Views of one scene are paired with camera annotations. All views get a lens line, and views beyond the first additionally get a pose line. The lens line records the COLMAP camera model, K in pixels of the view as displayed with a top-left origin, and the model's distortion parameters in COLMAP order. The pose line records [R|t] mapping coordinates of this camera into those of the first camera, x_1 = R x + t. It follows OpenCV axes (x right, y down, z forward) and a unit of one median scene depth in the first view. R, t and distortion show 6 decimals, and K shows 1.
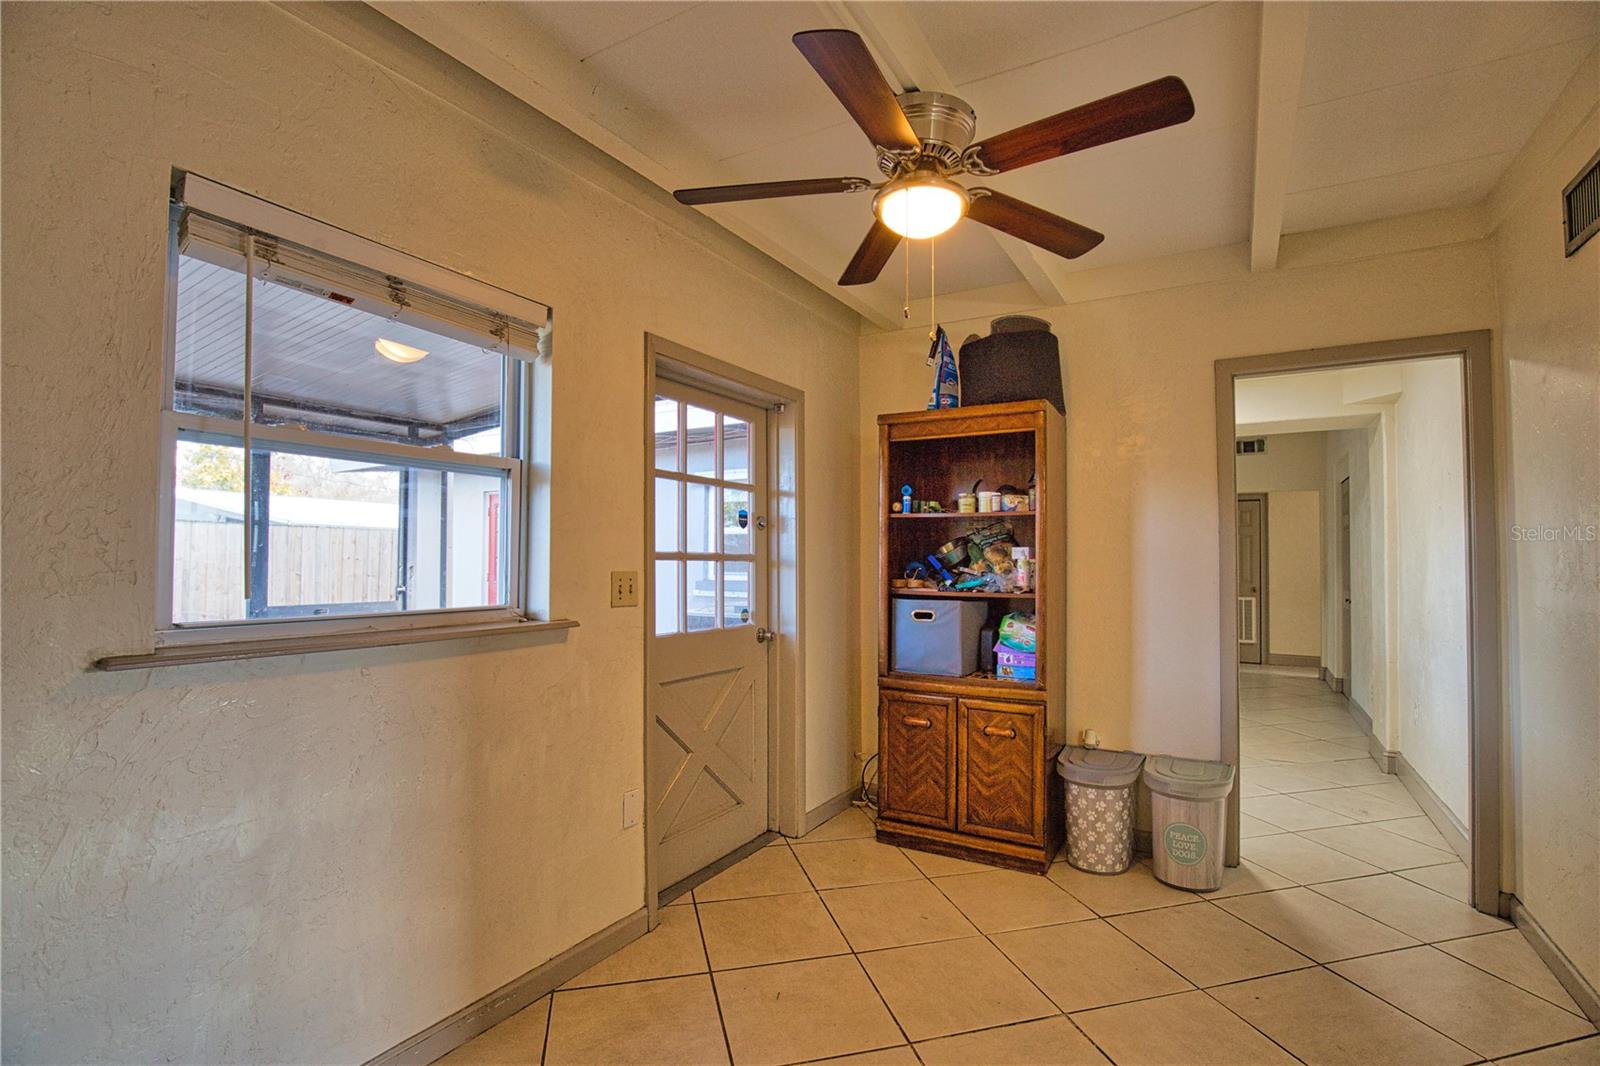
lens RADIAL K [[726.7, 0, 807.4], [0, 726.7, 545.3], [0, 0, 1]] dist [-0.040514, 0.007997]
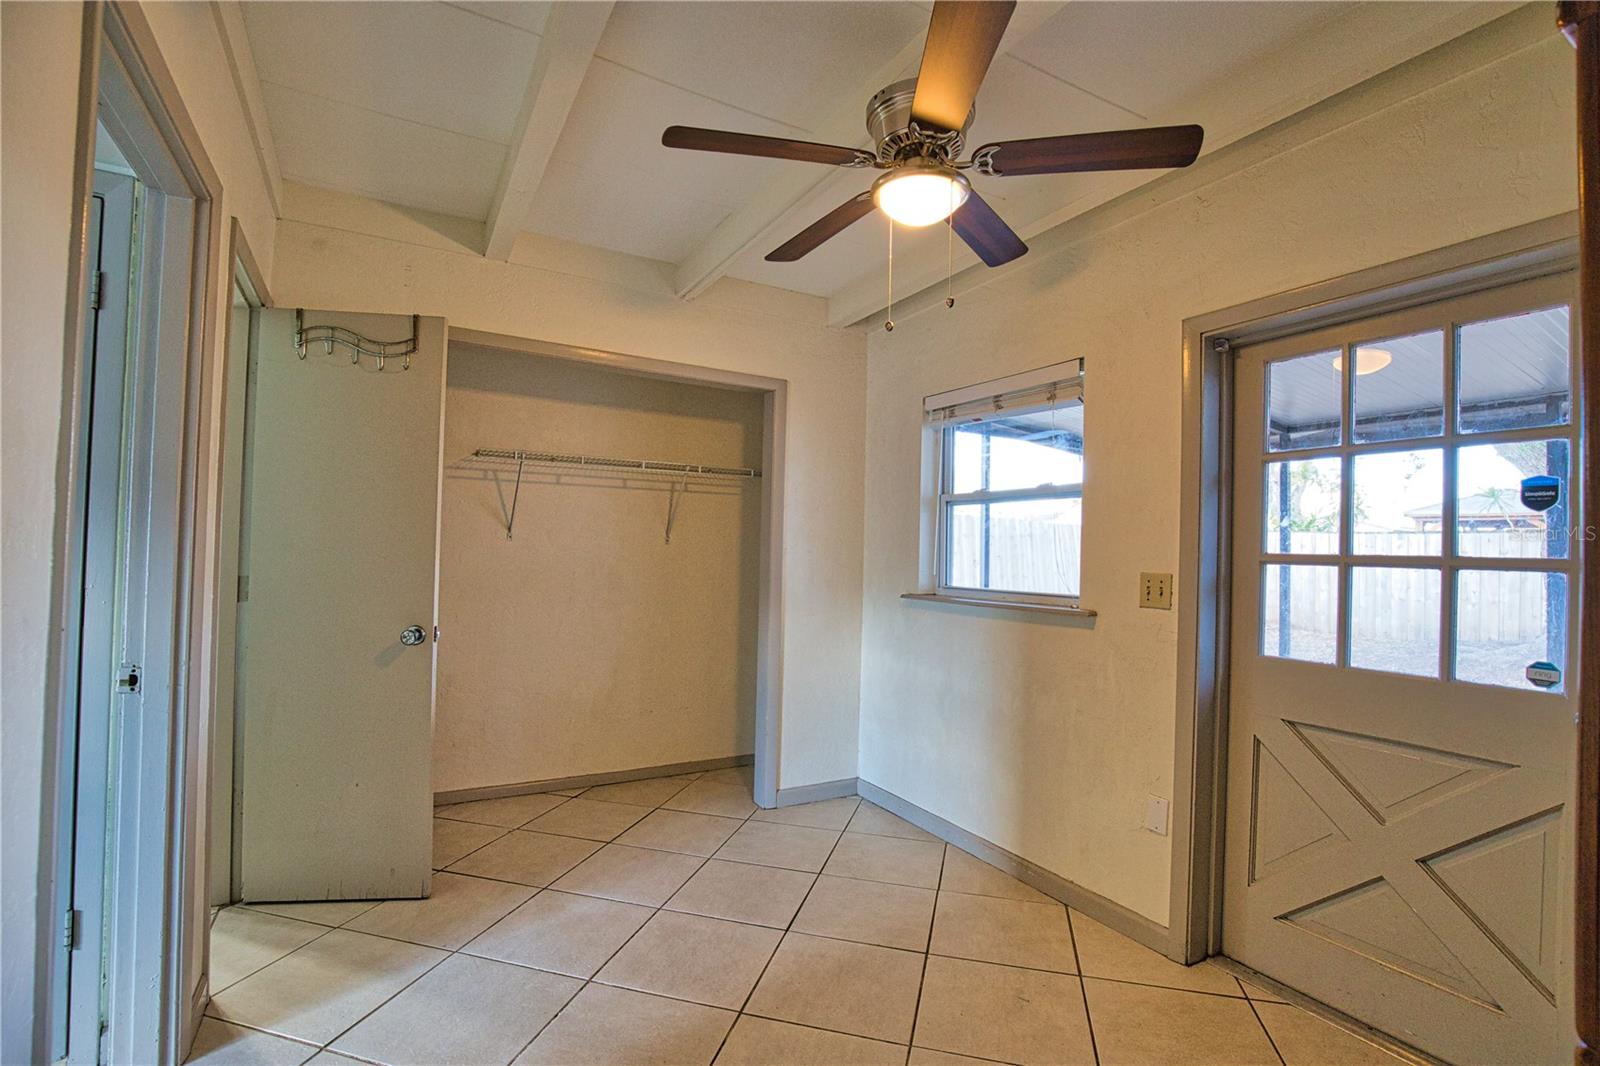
lens RADIAL K [[726.7, 0, 807.4], [0, 726.7, 545.3], [0, 0, 1]] dist [-0.040514, 0.007997]
pose [[-0.478078, -0.030230, -0.877797, 0.908432], [-0.012142, 0.999540, -0.027809, 0.033616], [0.878233, -0.002637, -0.478225, 1.122256]]
